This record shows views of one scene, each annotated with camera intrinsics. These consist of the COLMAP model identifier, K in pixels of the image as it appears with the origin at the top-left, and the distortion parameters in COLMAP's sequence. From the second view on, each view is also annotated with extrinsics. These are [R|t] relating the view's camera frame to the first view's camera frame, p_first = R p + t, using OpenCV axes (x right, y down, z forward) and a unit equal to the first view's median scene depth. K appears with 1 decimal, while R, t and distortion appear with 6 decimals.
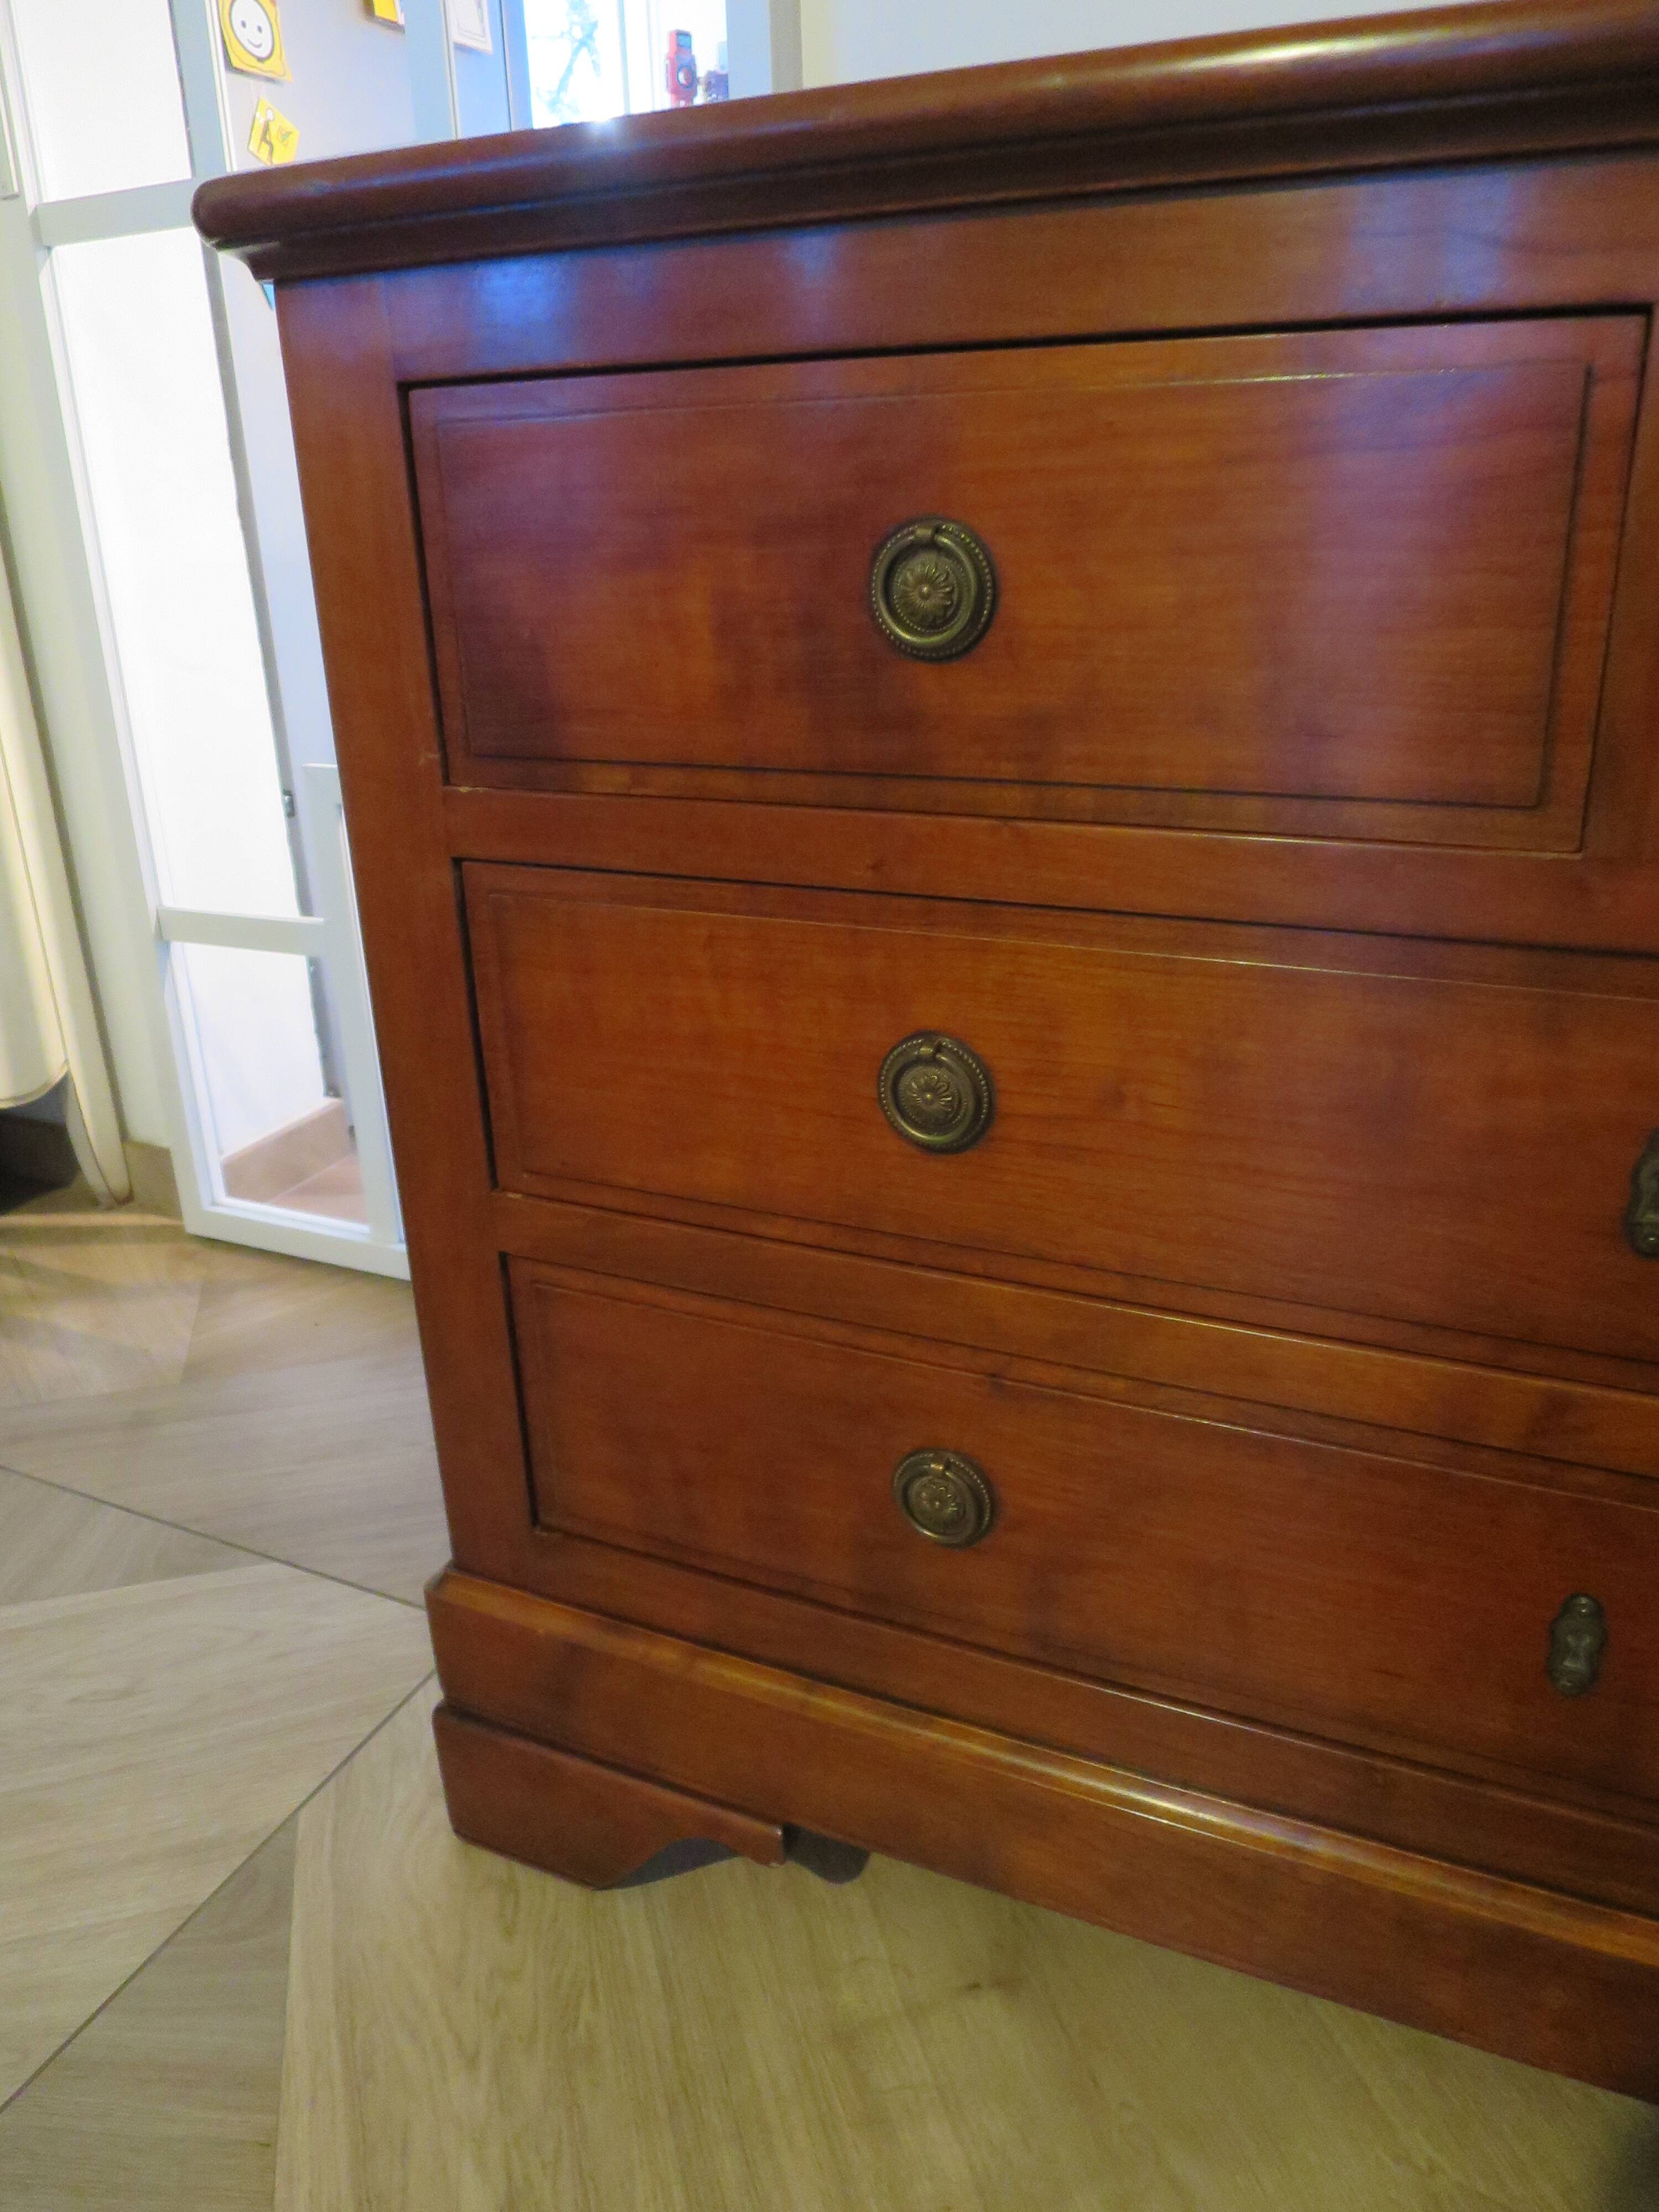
lens RADIAL K [[1599.4, 0, 832.0], [0, 1599.4, 1105.6], [0, 0, 1]] dist [-0.045892, 0.011233]
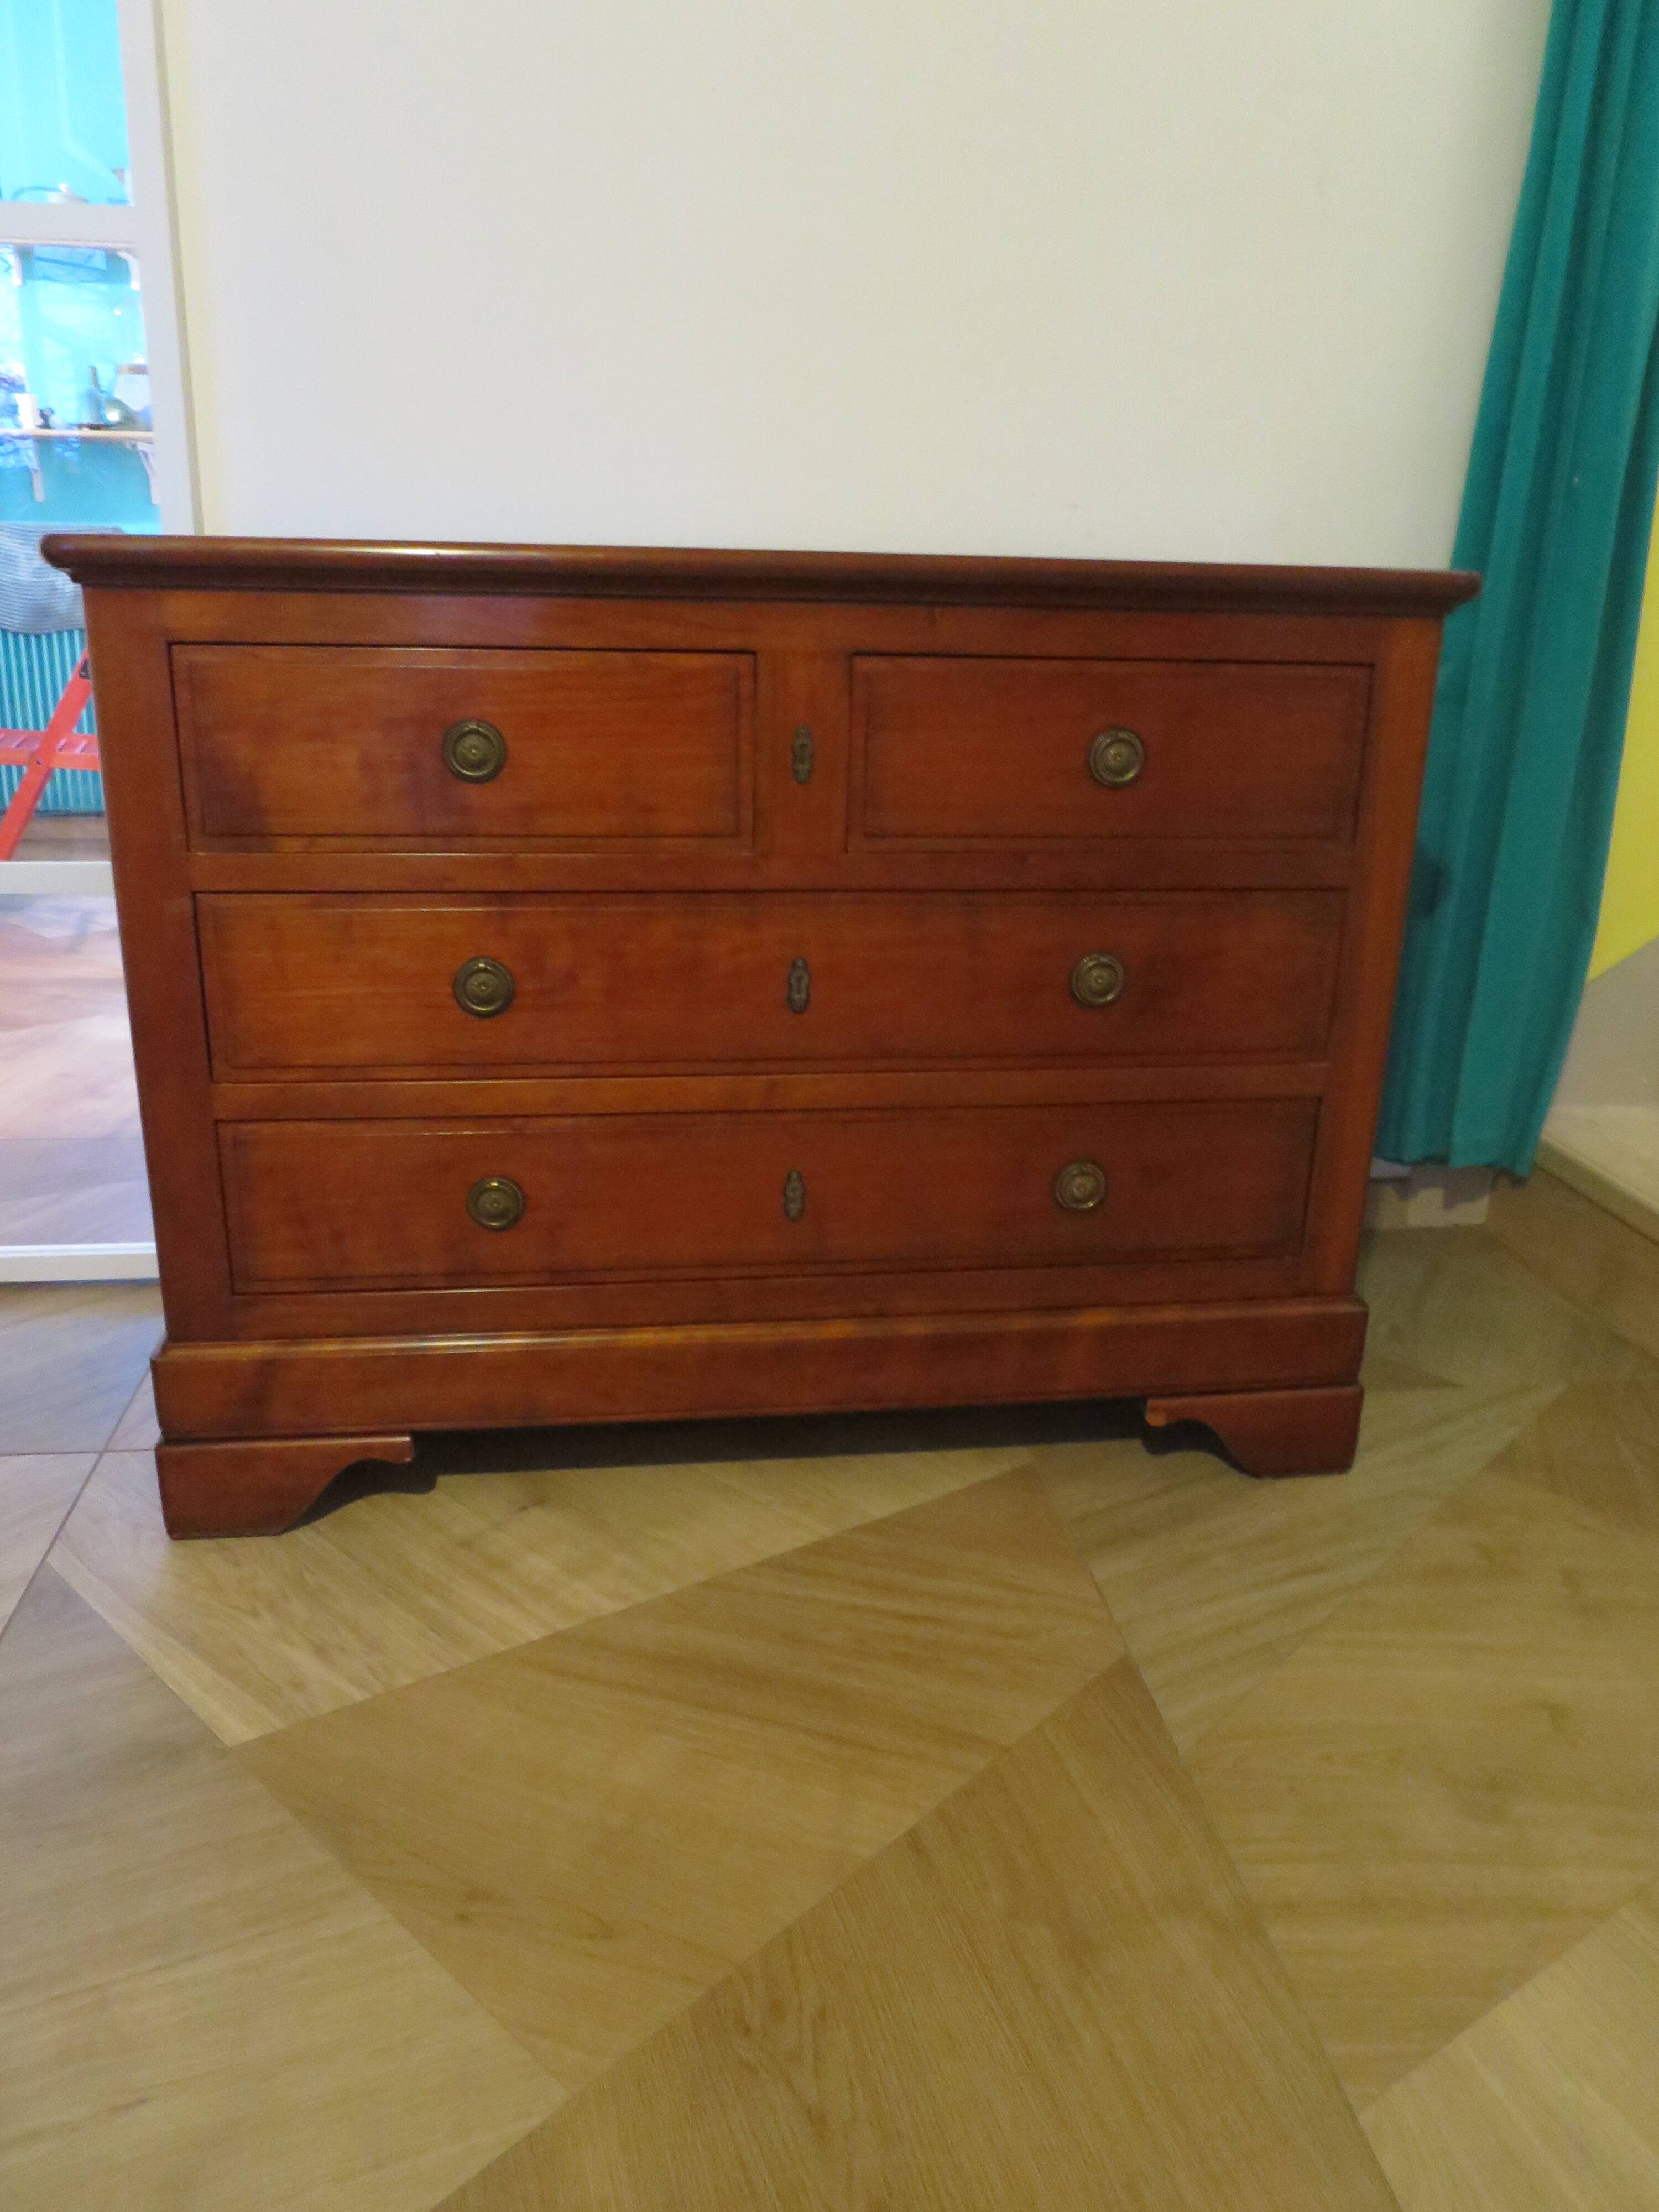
lens RADIAL K [[1599.4, 0, 834.5], [0, 1599.4, 1105.5], [0, 0, 1]] dist [-0.045892, 0.011233]
pose [[0.840232, -0.123023, 0.528087, -0.619584], [0.149779, 0.988687, -0.007985, 0.213024], [-0.521130, 0.085806, 0.849153, -0.913266]]
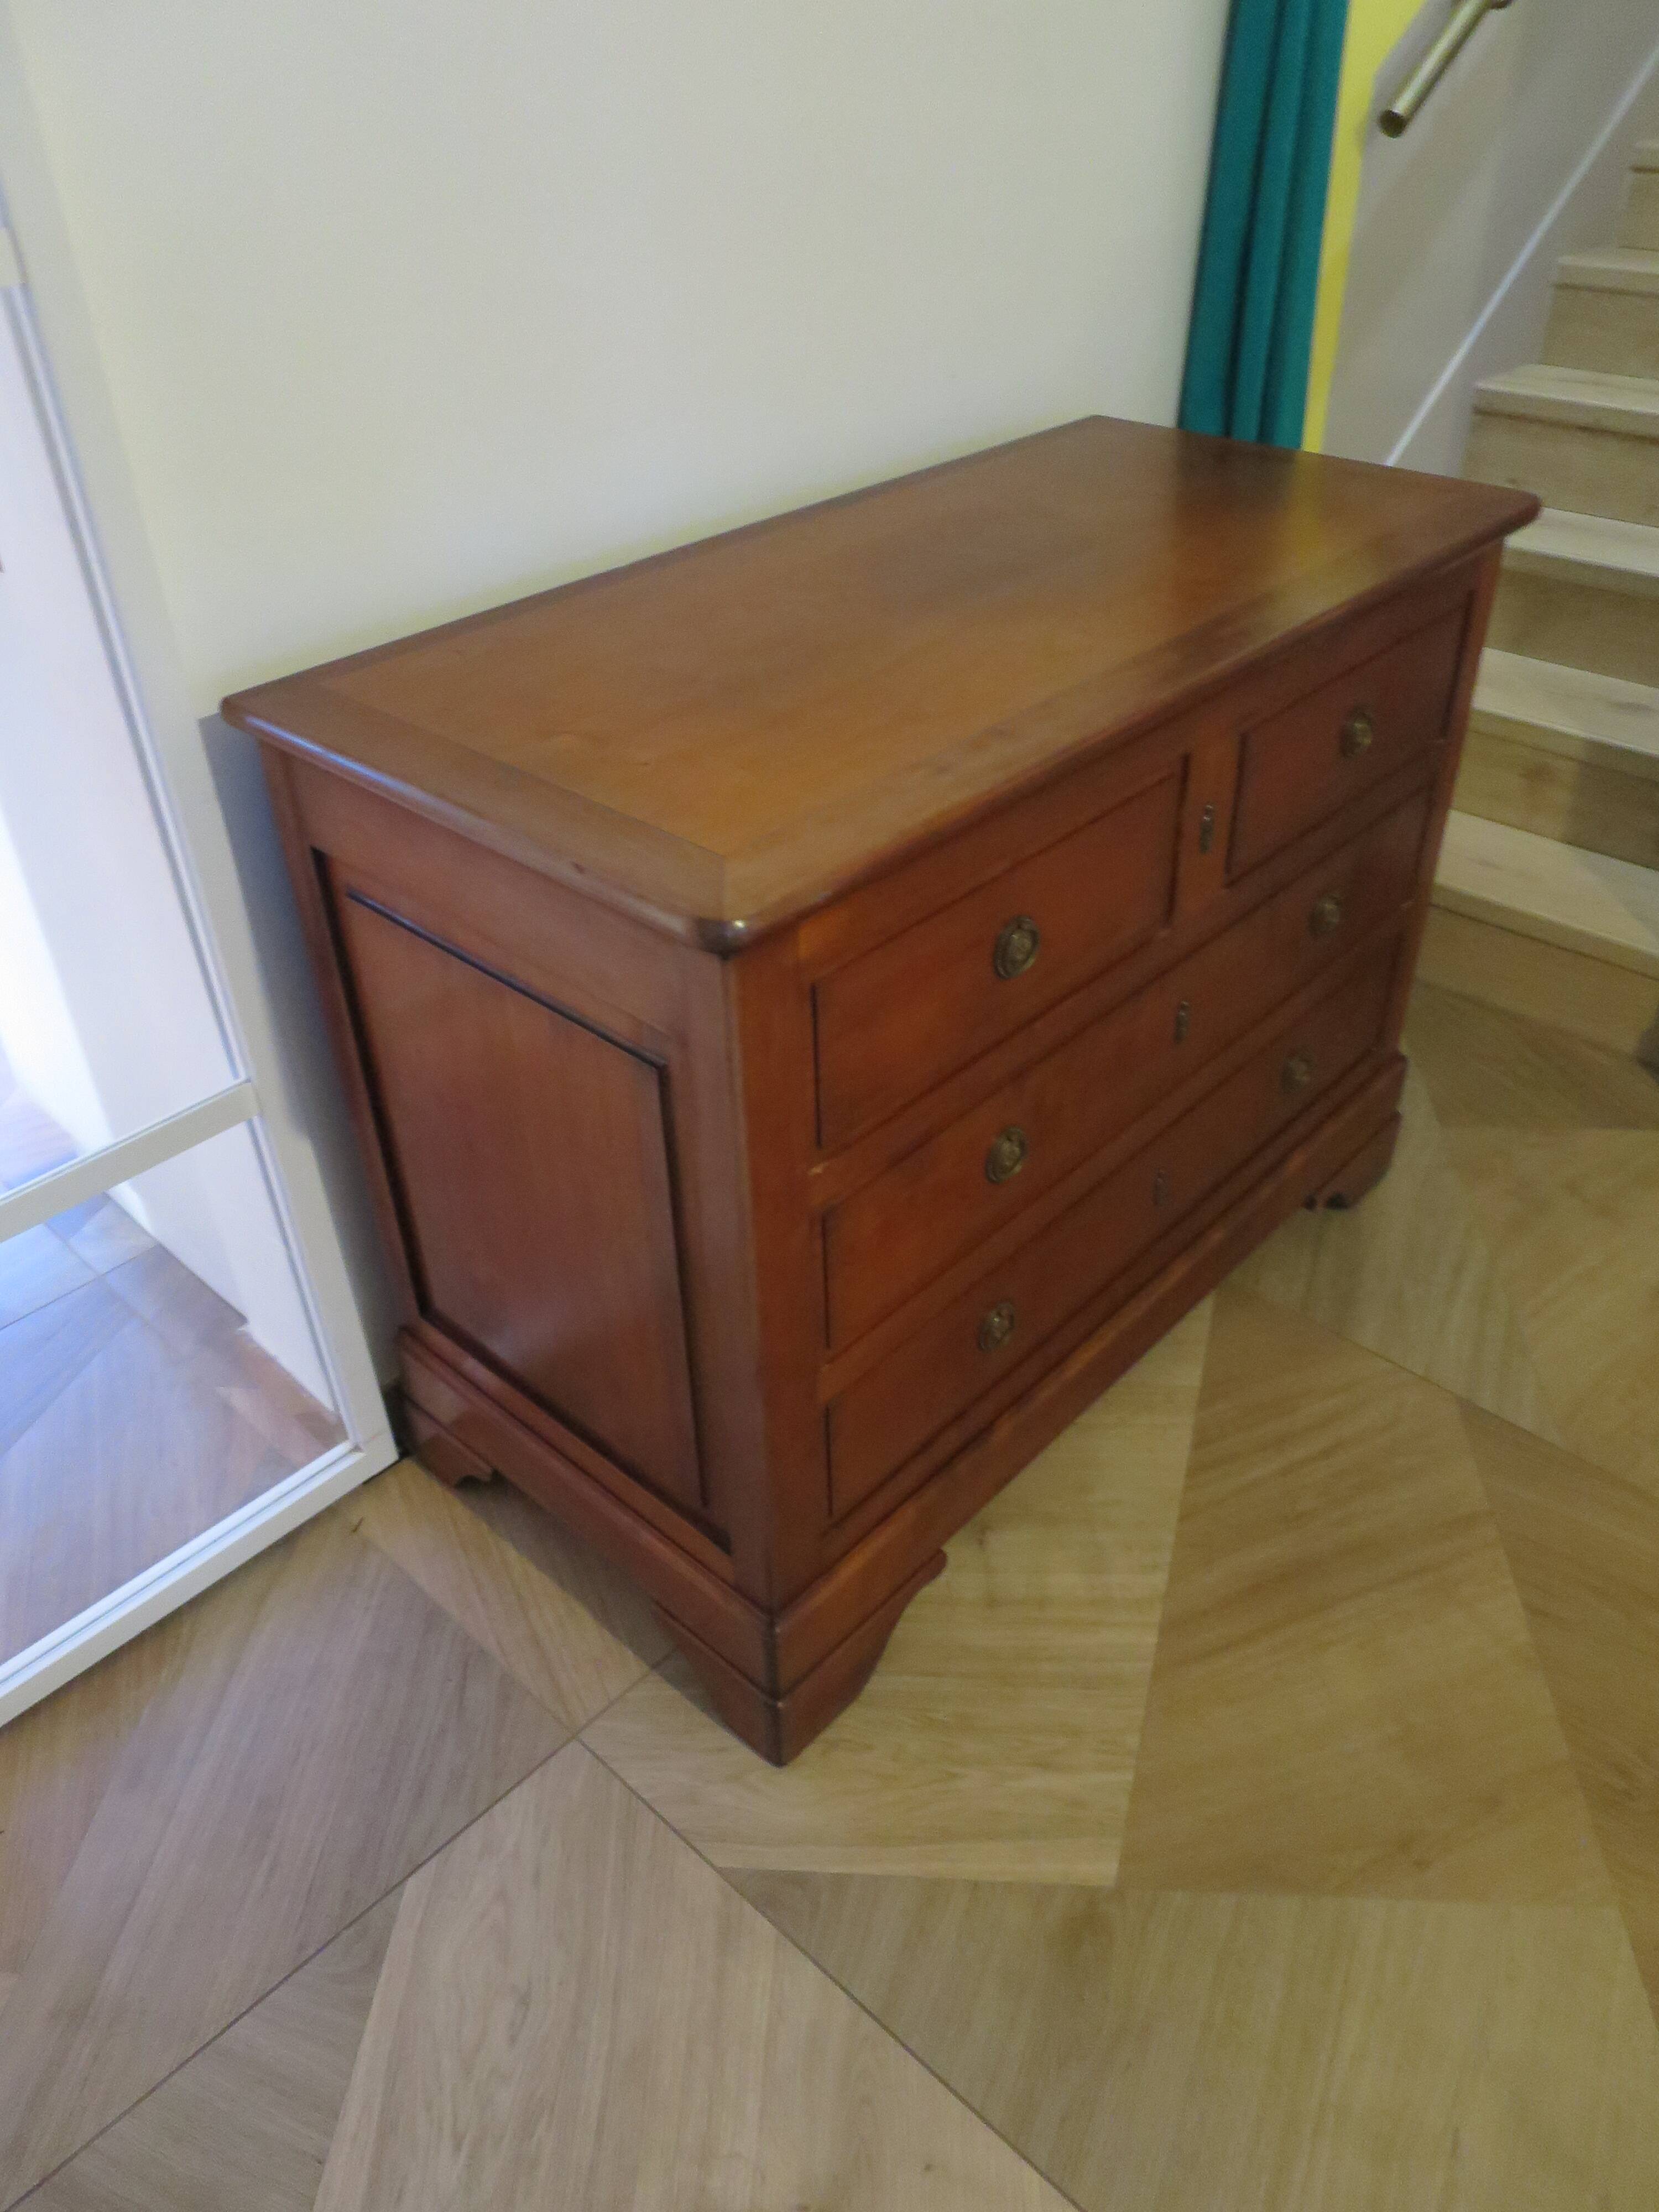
lens RADIAL K [[1599.4, 0, 837.5], [0, 1599.4, 1106.8], [0, 0, 1]] dist [-0.045892, 0.011233]
pose [[0.312729, -0.540093, 0.781345, -1.446416], [0.359449, 0.828721, 0.428974, -0.936693], [-0.879203, 0.146701, 0.453300, 0.242347]]
